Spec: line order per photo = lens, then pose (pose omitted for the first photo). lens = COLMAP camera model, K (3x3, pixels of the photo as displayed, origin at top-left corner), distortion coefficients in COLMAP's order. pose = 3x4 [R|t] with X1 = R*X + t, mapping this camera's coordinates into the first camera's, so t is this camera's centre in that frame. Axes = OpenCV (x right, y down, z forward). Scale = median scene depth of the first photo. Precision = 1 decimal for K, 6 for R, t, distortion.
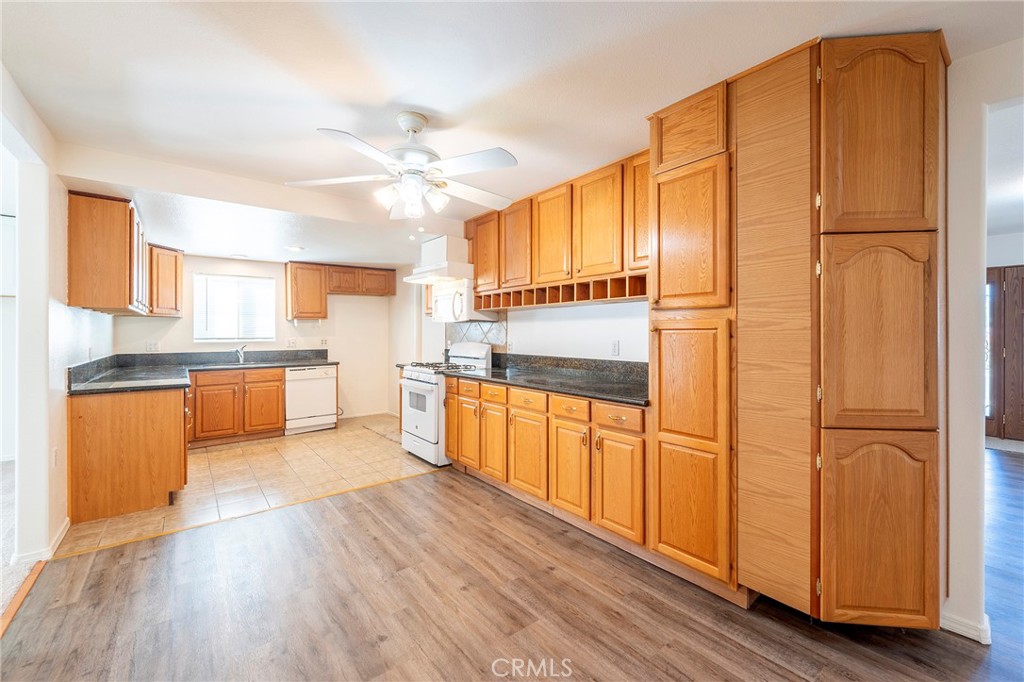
lens RADIAL K [[407.4, 0, 514.3], [0, 407.4, 335.2], [0, 0, 1]] dist [0.002659, -0.000545]
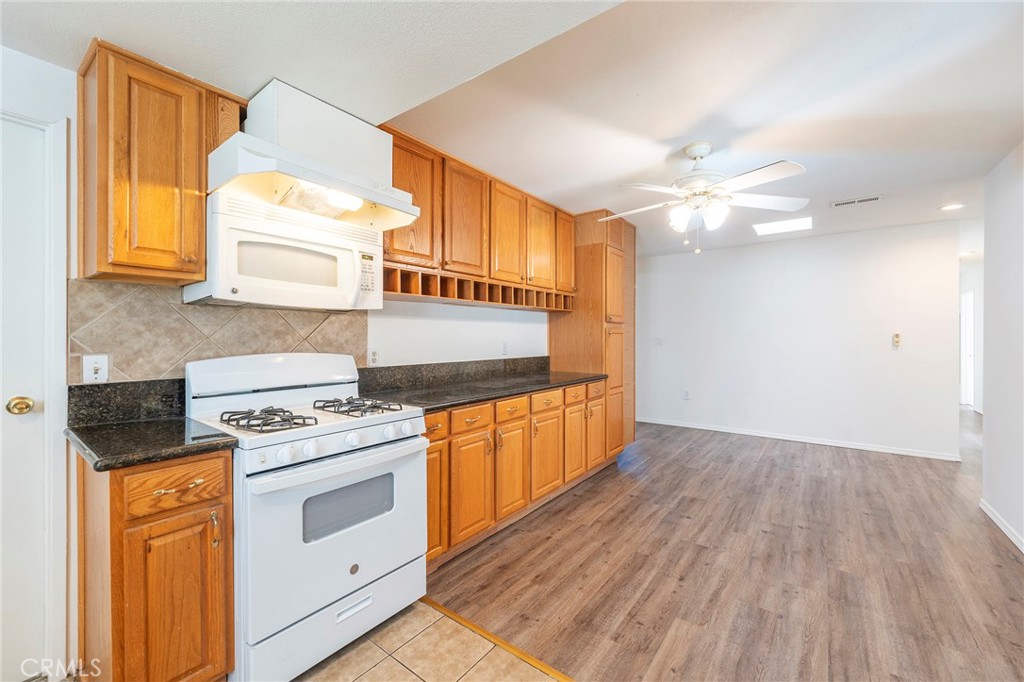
lens RADIAL K [[407.4, 0, 512.7], [0, 407.4, 338.5], [0, 0, 1]] dist [0.002659, -0.000545]
pose [[-0.232329, -0.003095, 0.972632, -0.970589], [0.002947, 0.999988, 0.003886, 0.000787], [-0.972633, 0.003769, -0.232317, 1.383849]]
